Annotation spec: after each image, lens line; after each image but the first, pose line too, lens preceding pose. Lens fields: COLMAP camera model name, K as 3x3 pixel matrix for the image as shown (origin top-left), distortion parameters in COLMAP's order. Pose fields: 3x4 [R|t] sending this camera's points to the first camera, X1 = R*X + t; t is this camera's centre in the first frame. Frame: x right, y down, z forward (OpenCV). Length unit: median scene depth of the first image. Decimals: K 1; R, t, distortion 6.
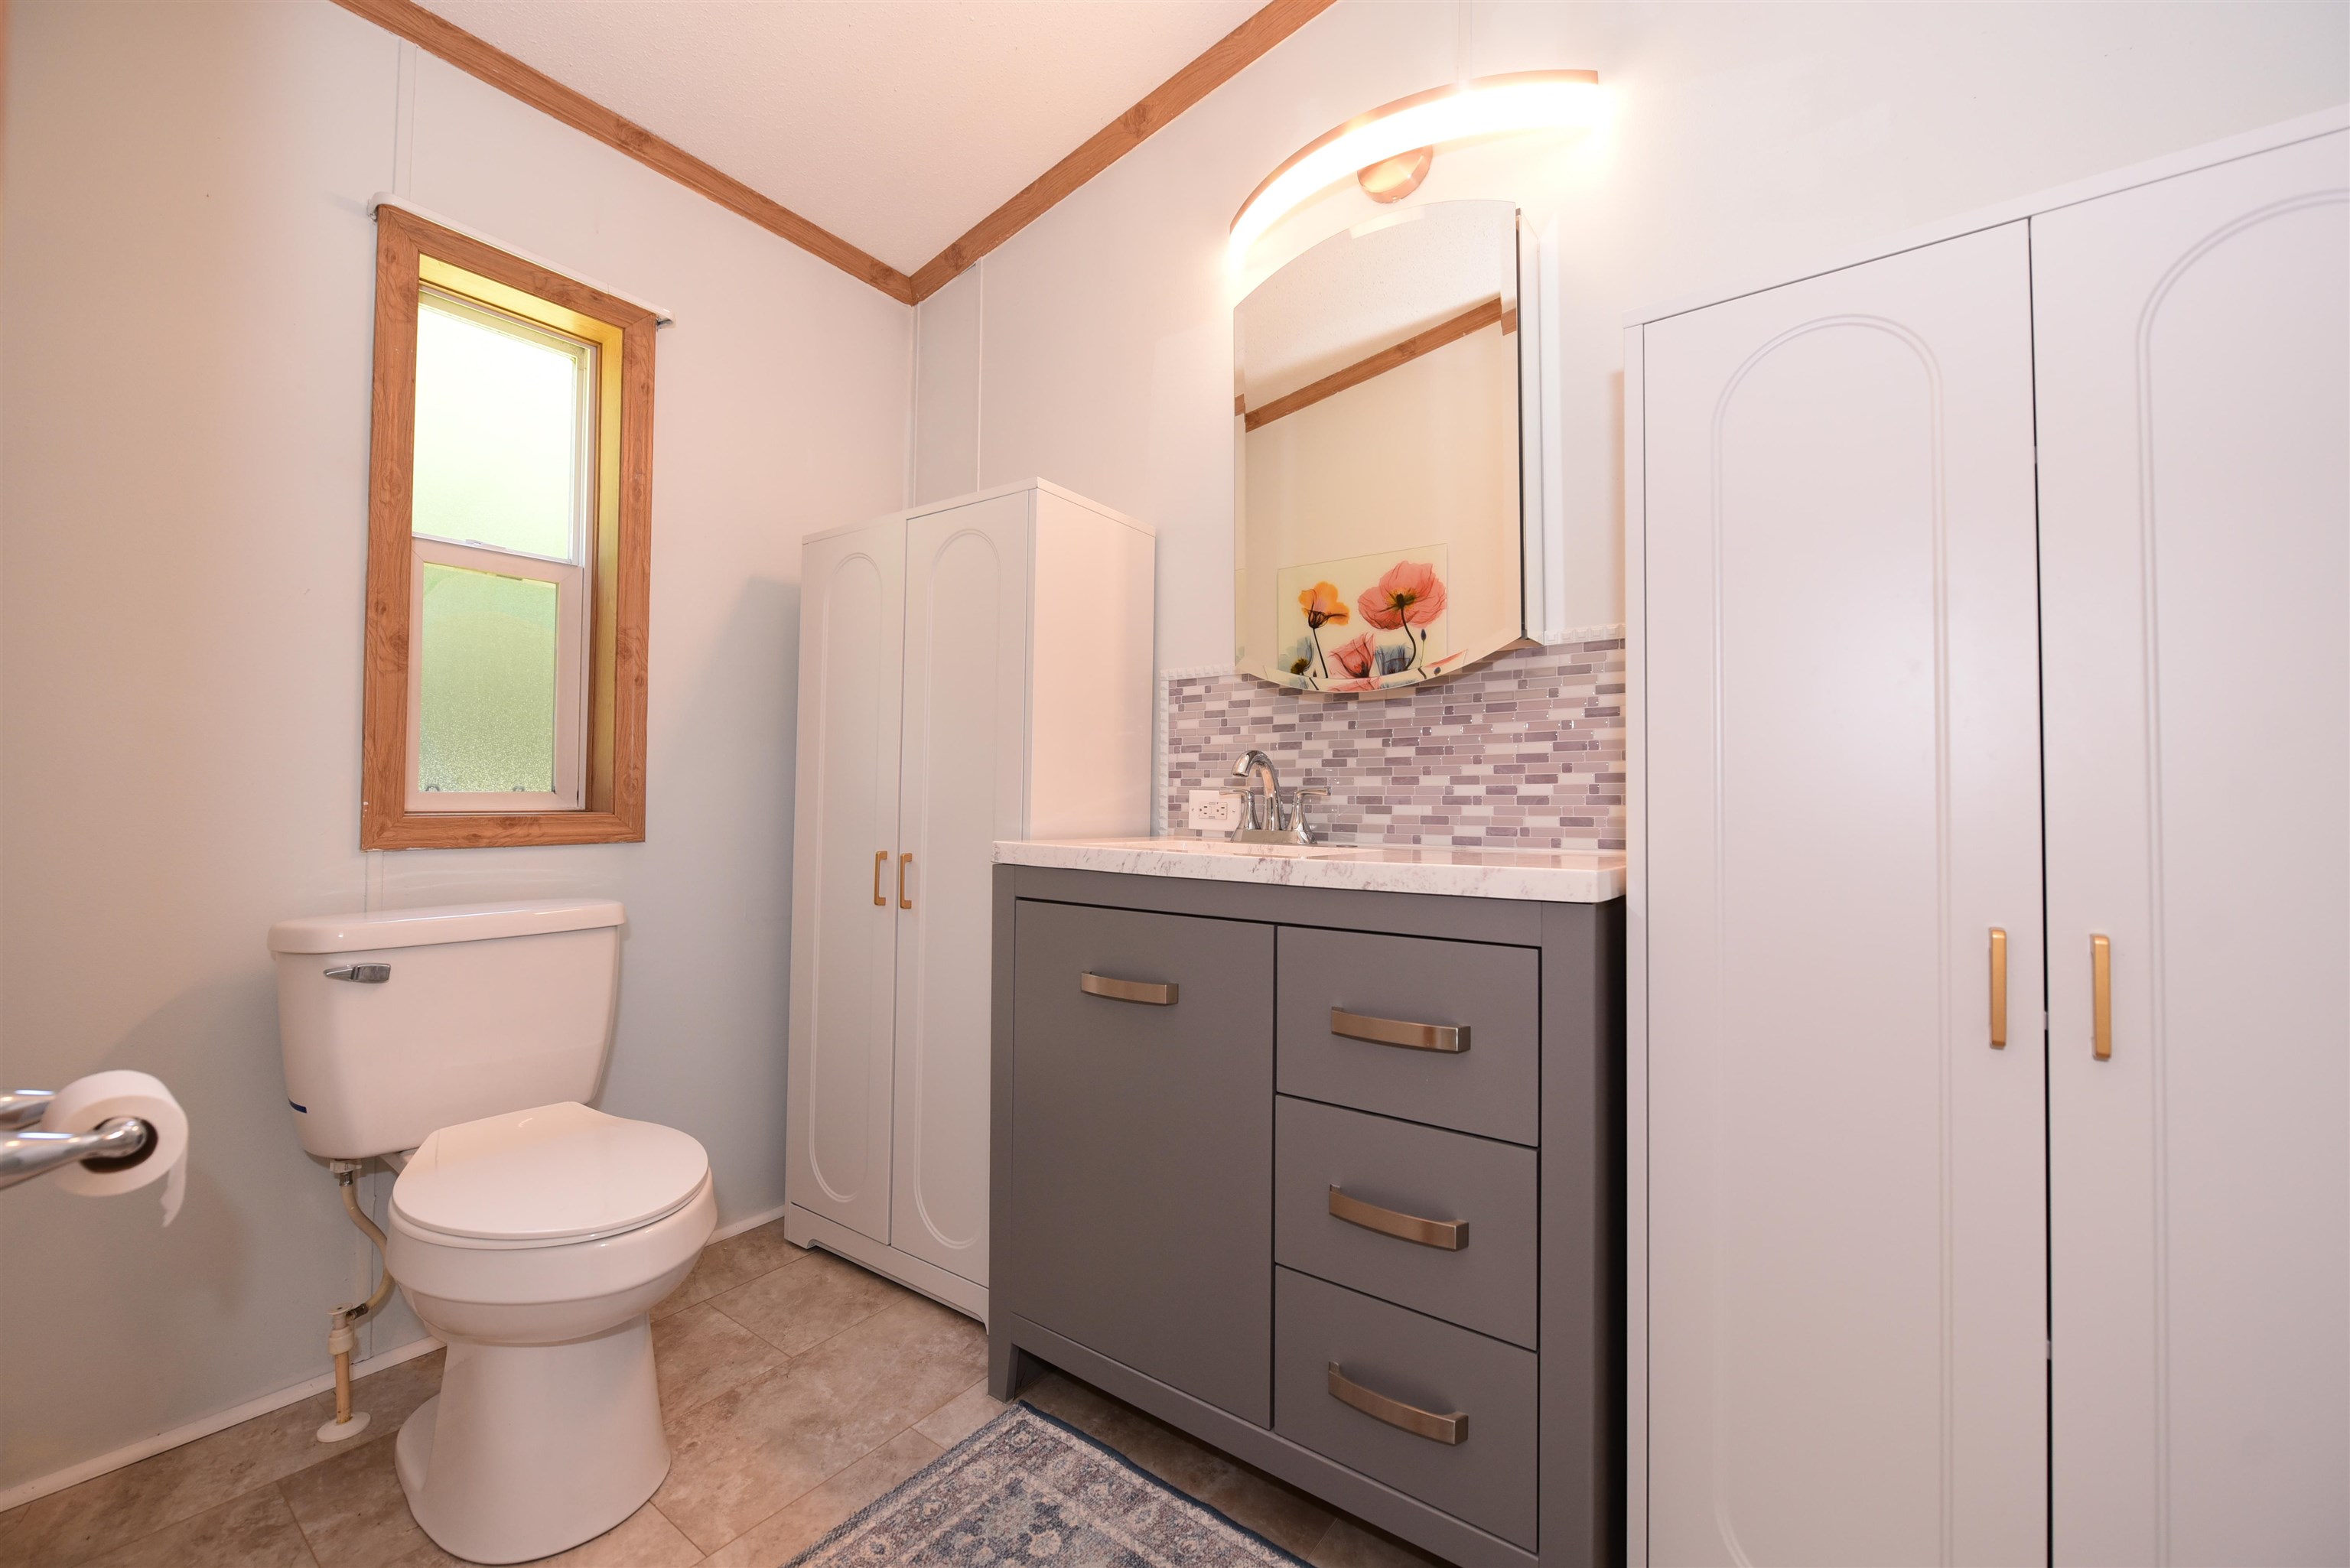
lens RADIAL K [[929.2, 0, 1186.4], [0, 929.2, 785.7], [0, 0, 1]] dist [-0.009491, -0.000038]
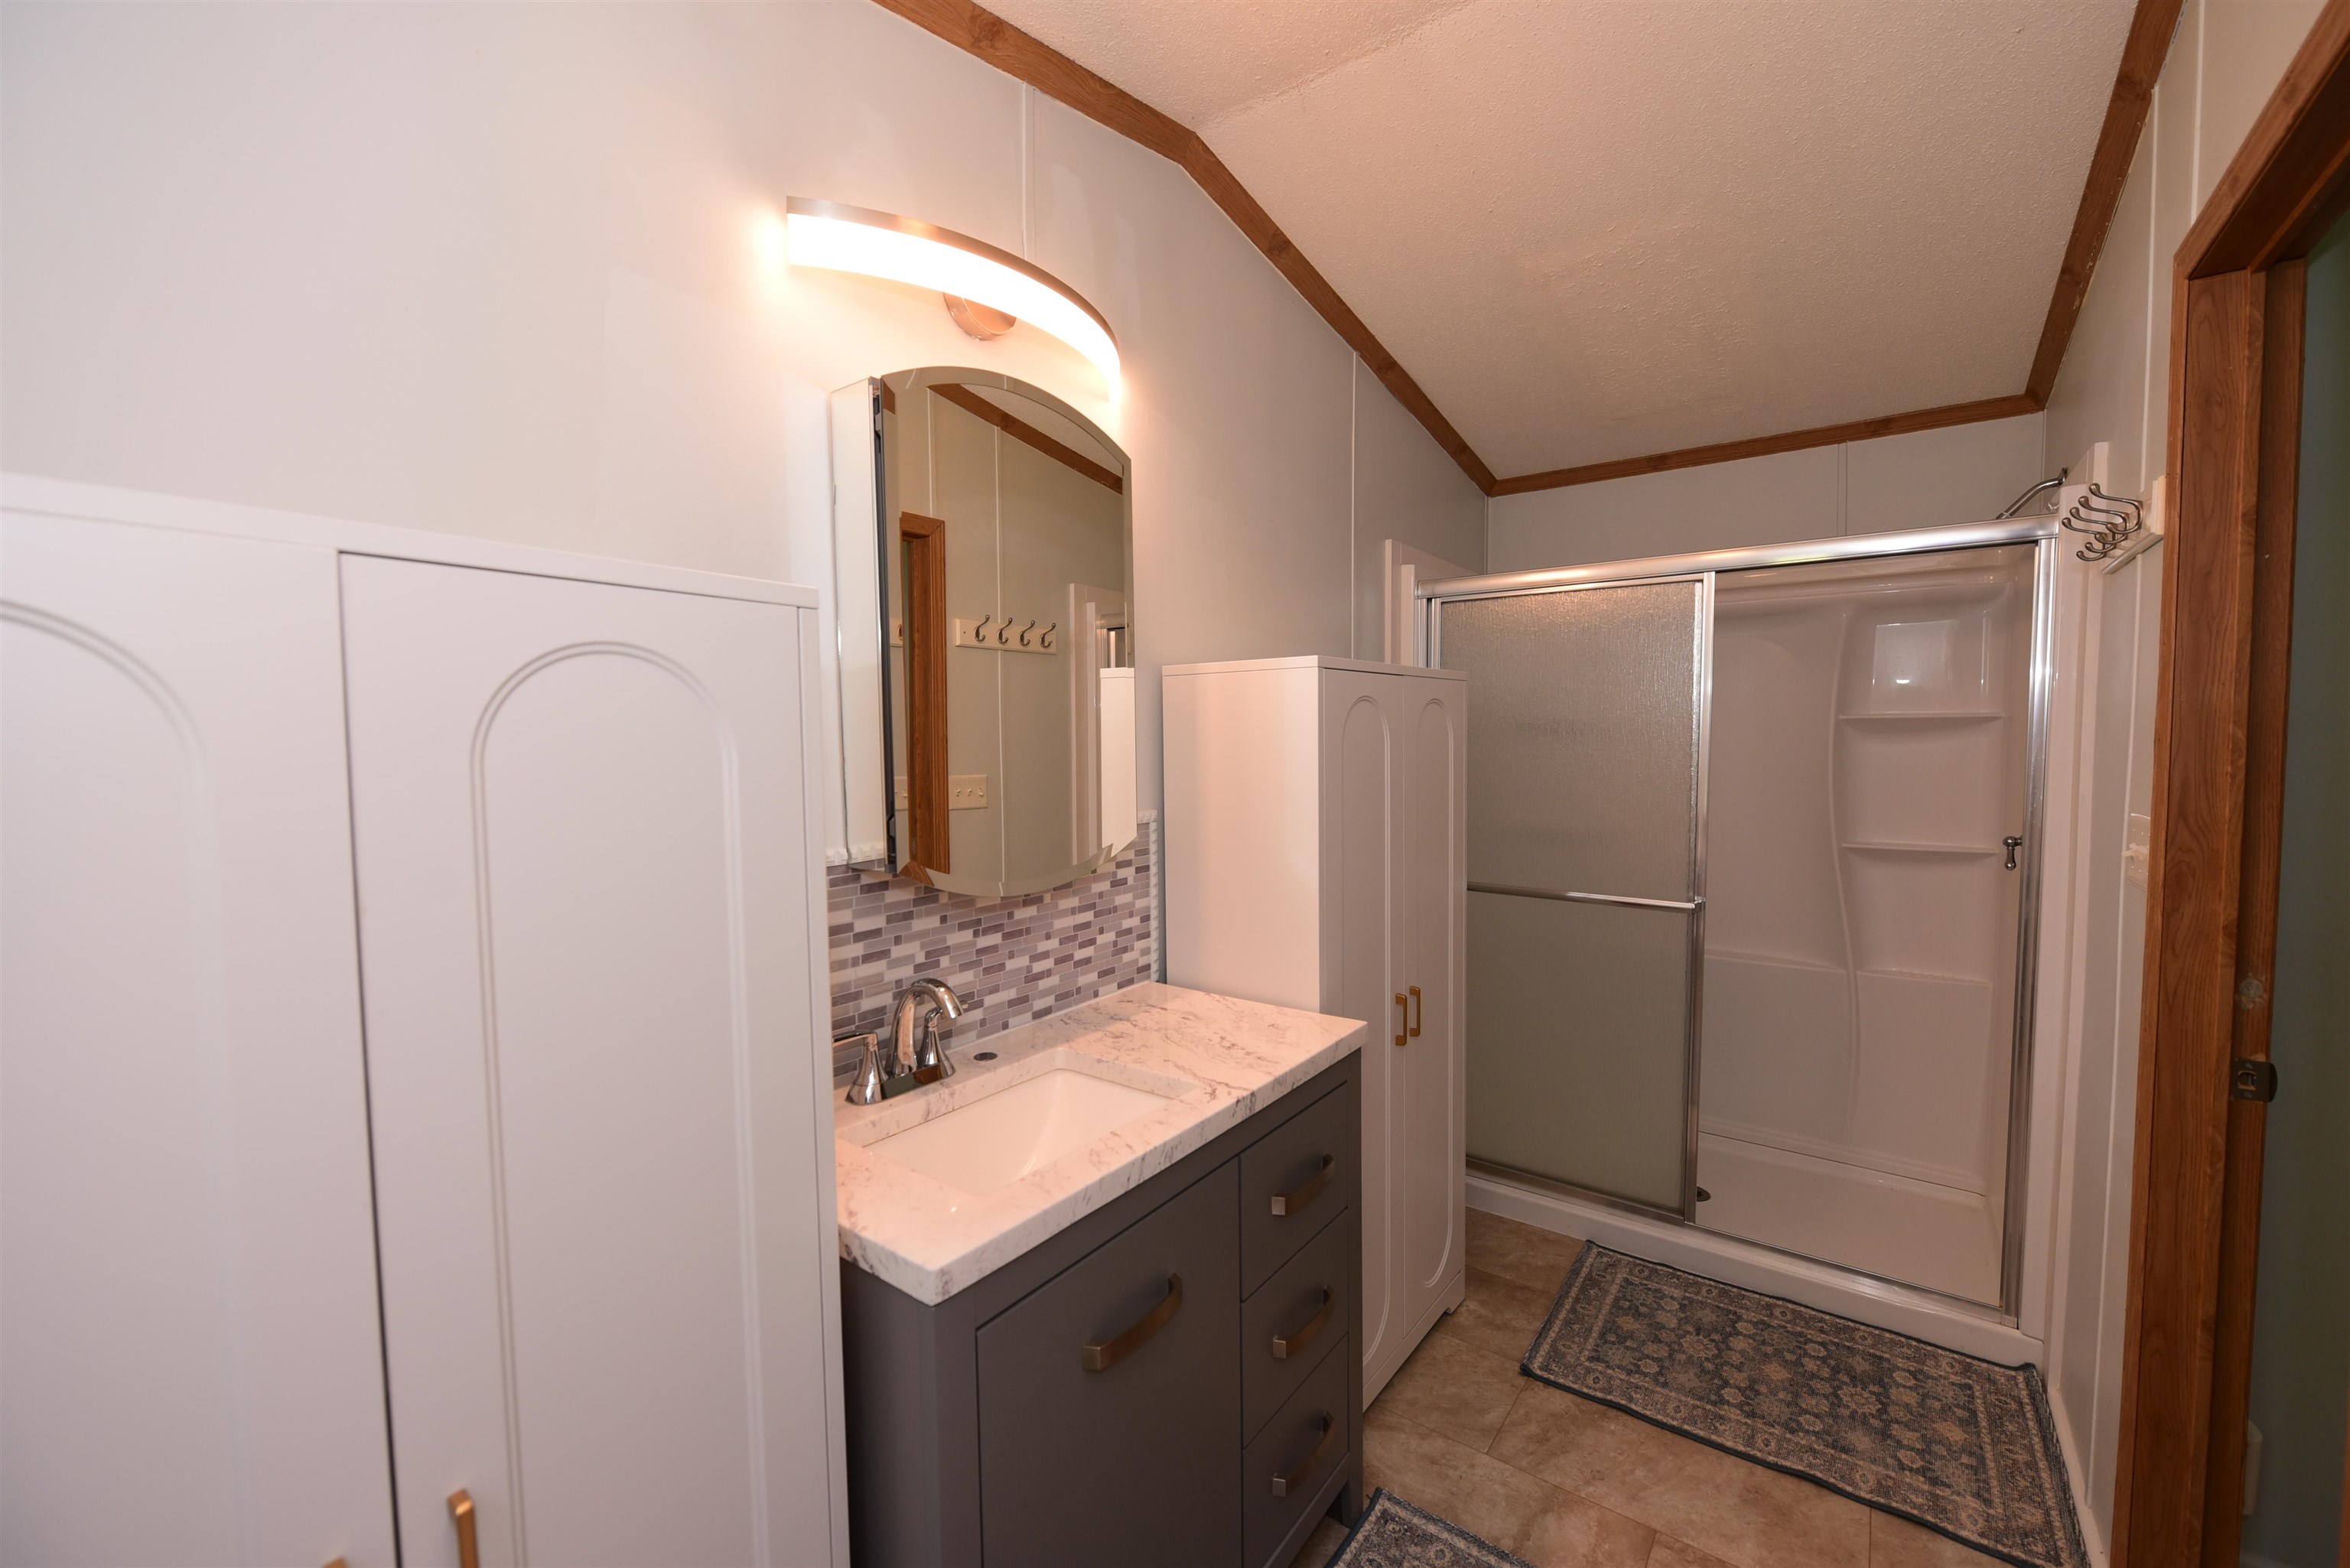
lens RADIAL K [[929.2, 0, 1188.6], [0, 929.2, 776.0], [0, 0, 1]] dist [-0.009491, -0.000038]
pose [[0.002734, -0.054996, 0.998483, -0.731680], [-0.011703, 0.998416, 0.055024, -0.266214], [-0.999928, -0.011836, 0.002086, 0.809327]]
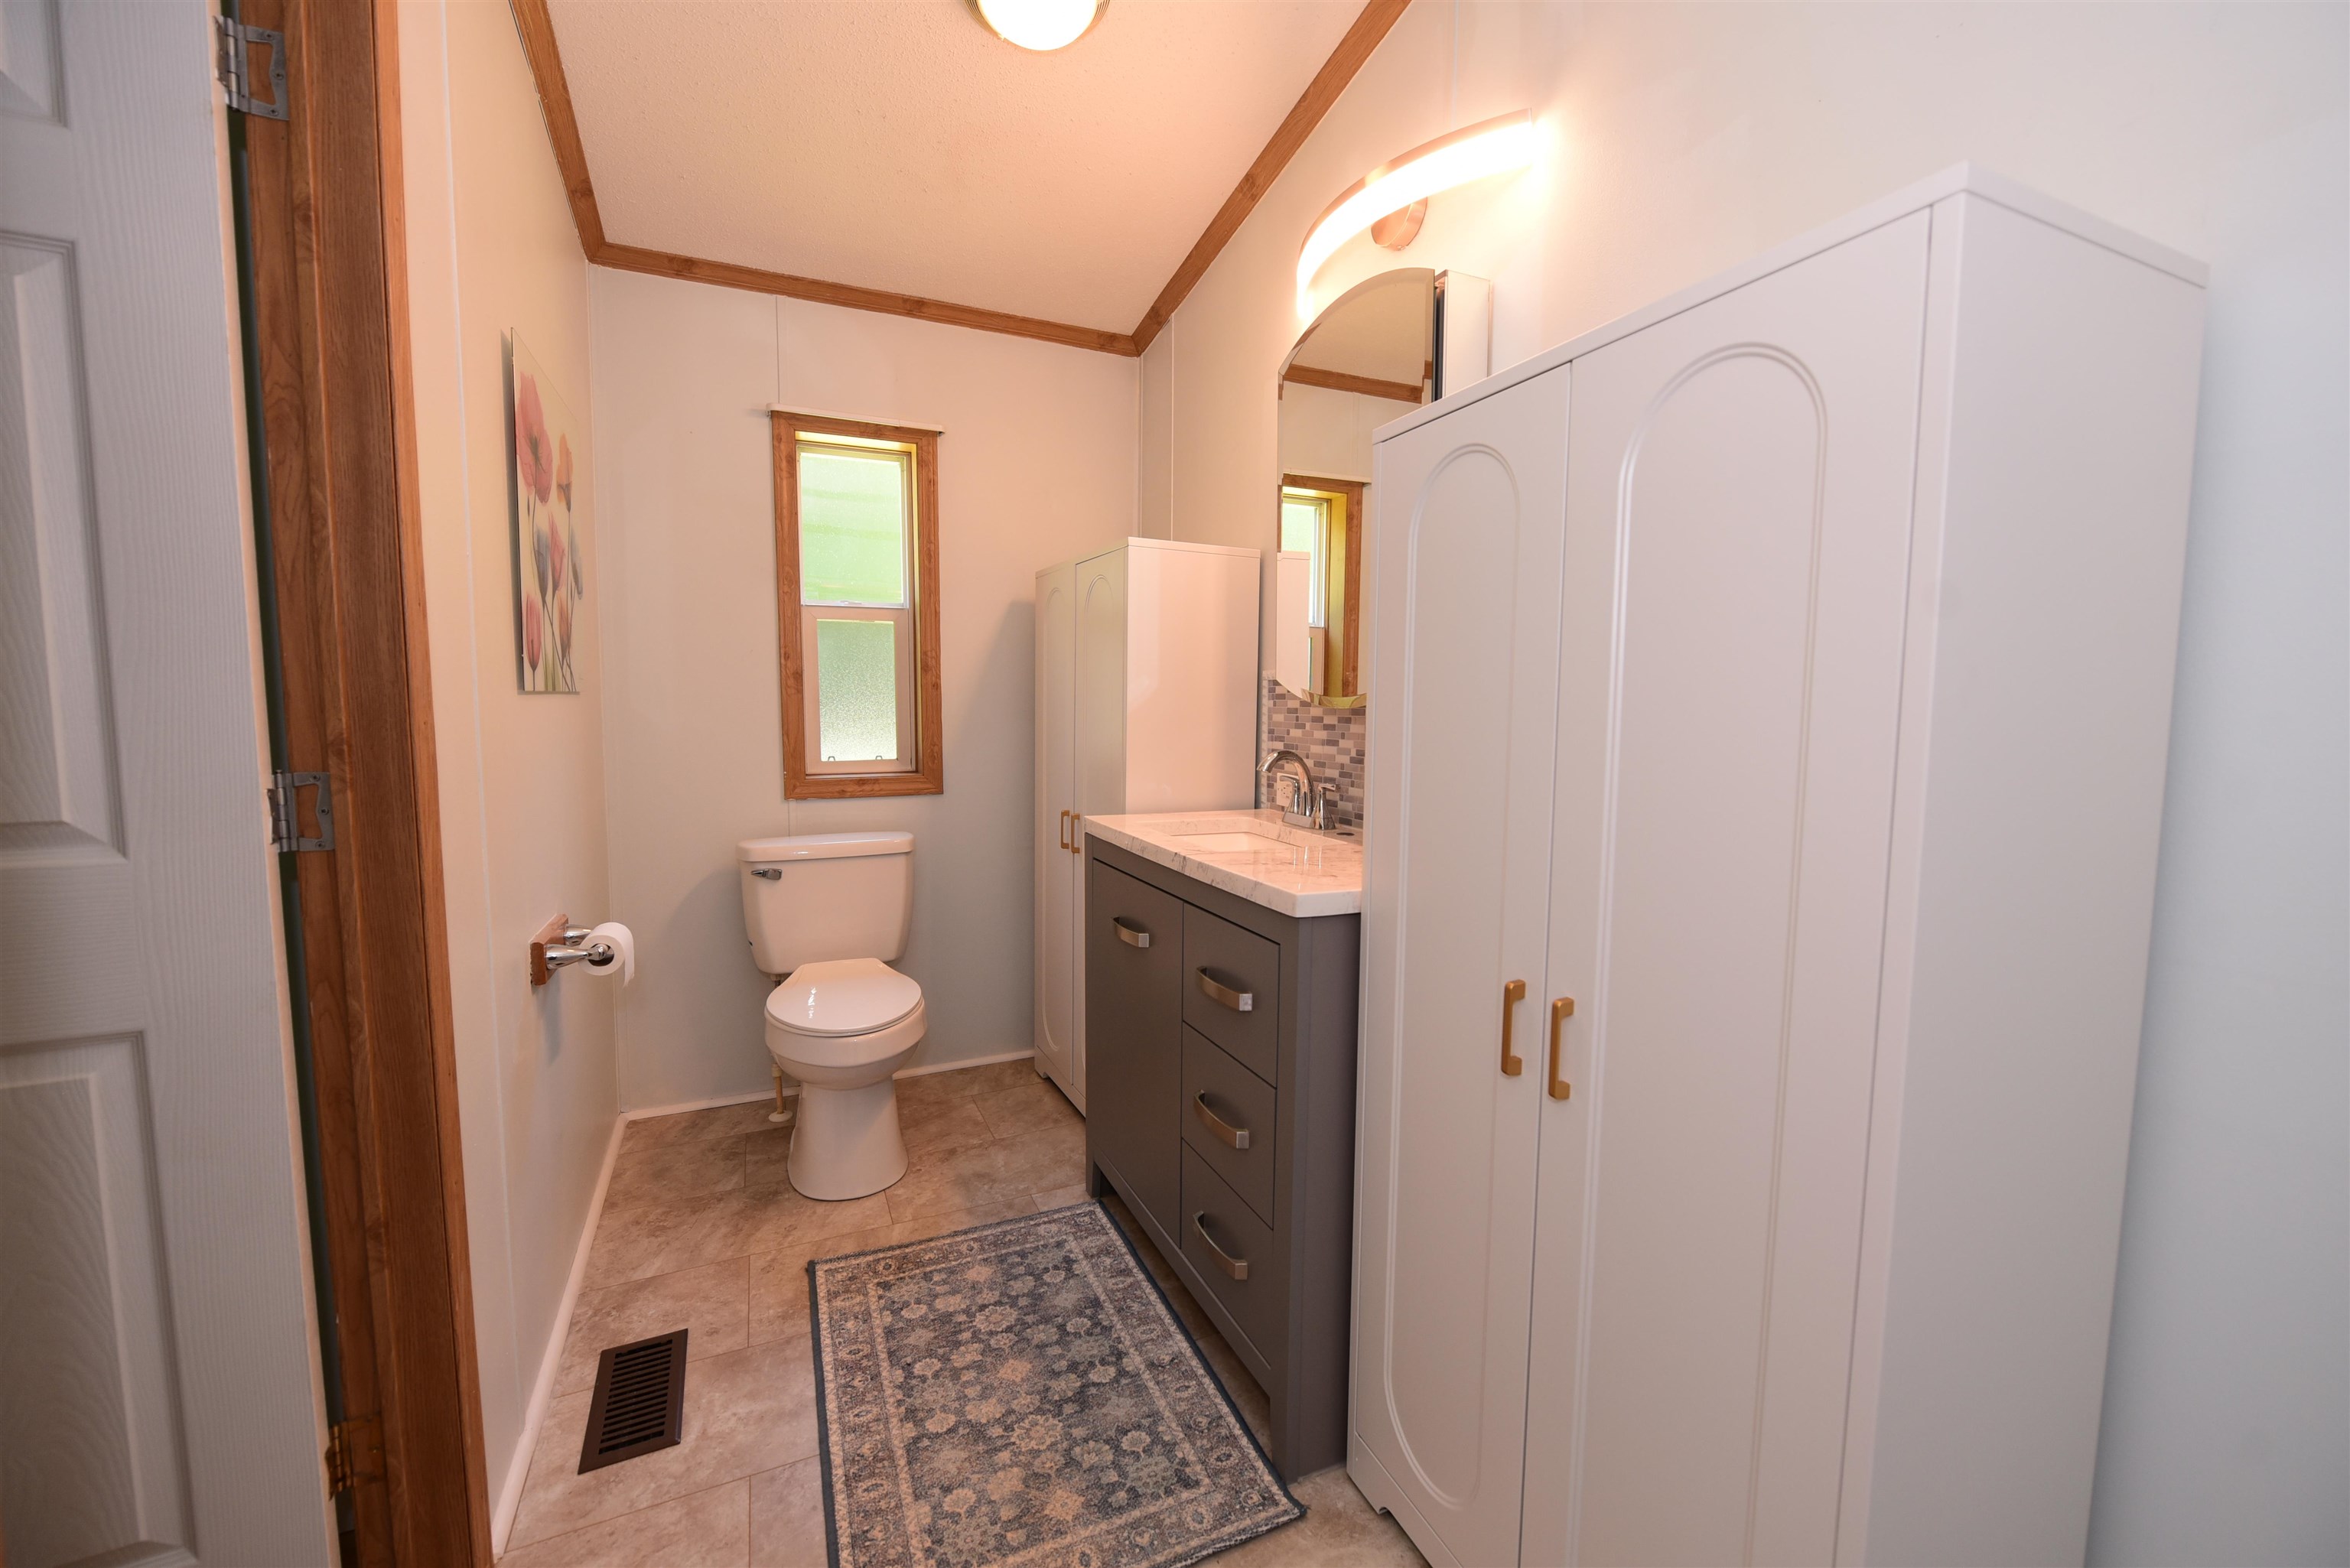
lens RADIAL K [[929.2, 0, 1182.4], [0, 929.2, 786.0], [0, 0, 1]] dist [-0.009491, -0.000038]
pose [[0.873048, 0.042195, -0.485805, 0.572727], [0.008818, 0.994720, 0.102244, -0.121787], [0.487554, -0.093548, 0.868067, -0.133668]]
